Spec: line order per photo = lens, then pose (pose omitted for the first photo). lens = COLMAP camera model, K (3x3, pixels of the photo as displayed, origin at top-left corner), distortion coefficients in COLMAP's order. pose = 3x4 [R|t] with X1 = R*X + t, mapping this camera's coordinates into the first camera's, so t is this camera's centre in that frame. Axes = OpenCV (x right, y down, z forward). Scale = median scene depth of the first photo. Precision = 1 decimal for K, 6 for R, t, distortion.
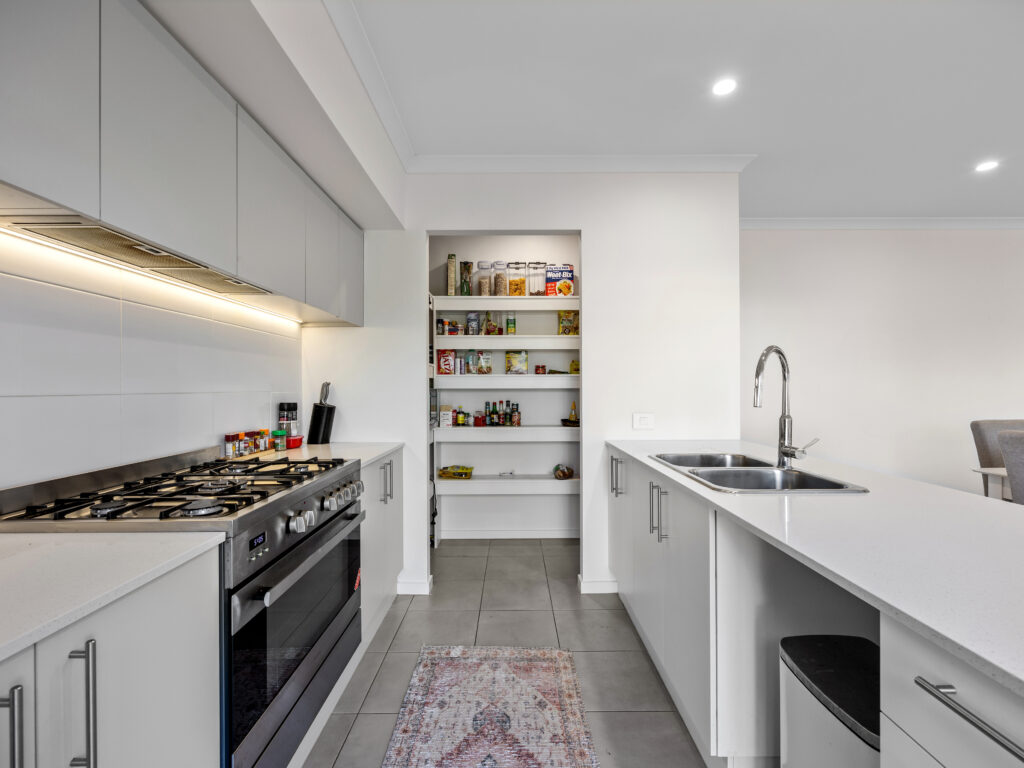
lens RADIAL K [[464.6, 0, 510.3], [0, 464.6, 384.5], [0, 0, 1]] dist [0.001505, 0.000127]
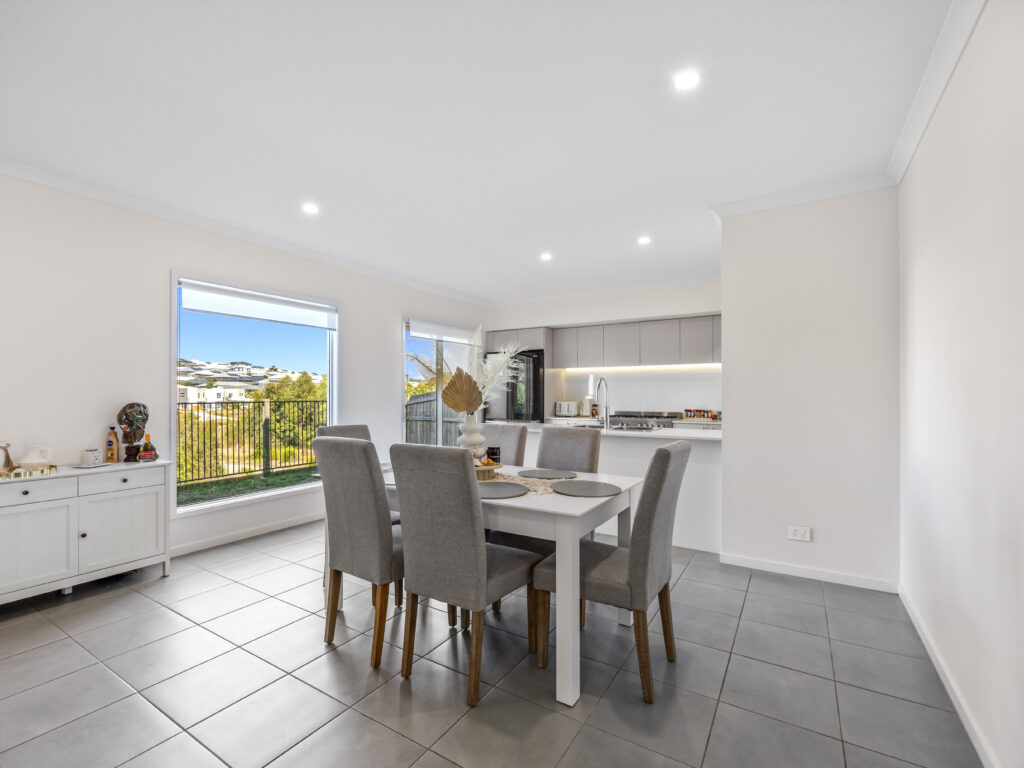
lens RADIAL K [[464.6, 0, 509.3], [0, 464.6, 390.1], [0, 0, 1]] dist [0.001505, 0.000127]
pose [[-0.524179, -0.003048, -0.851603, 1.851605], [0.003597, 0.999977, -0.005793, -0.001776], [0.851601, -0.006099, -0.524156, 1.164204]]
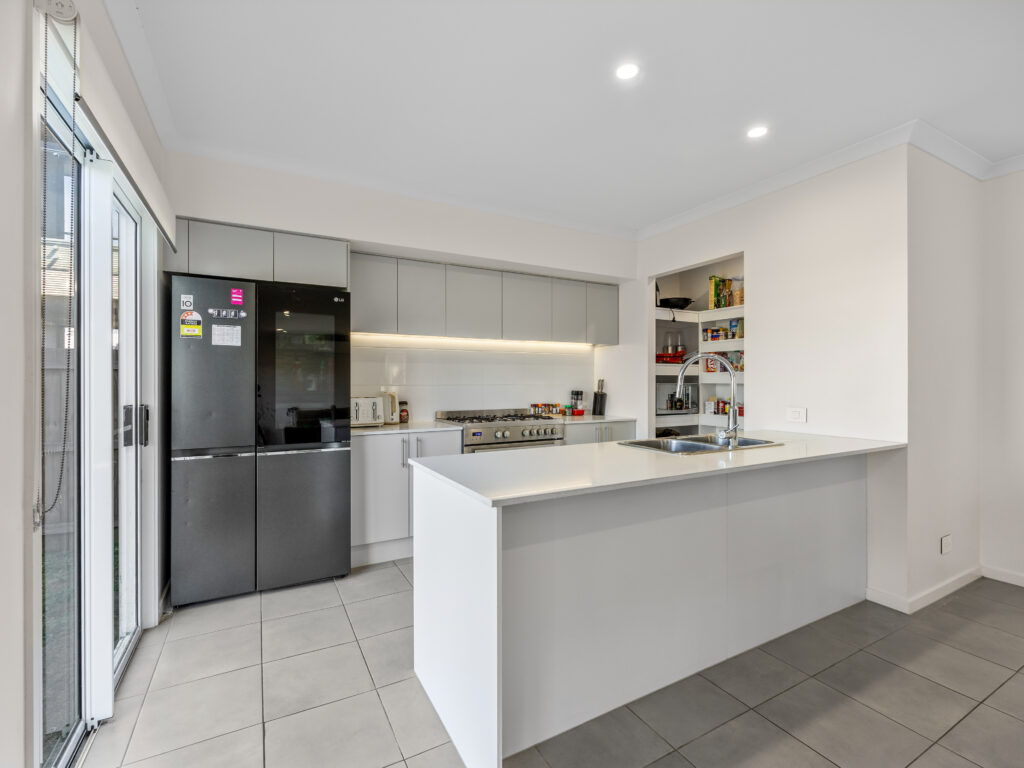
lens RADIAL K [[464.6, 0, 511.9], [0, 464.6, 380.5], [0, 0, 1]] dist [0.001505, 0.000127]
pose [[0.486158, -0.002767, -0.873867, 0.919401], [0.003996, 0.999992, -0.000943, 0.000456], [0.873862, -0.003033, 0.486165, -0.102481]]
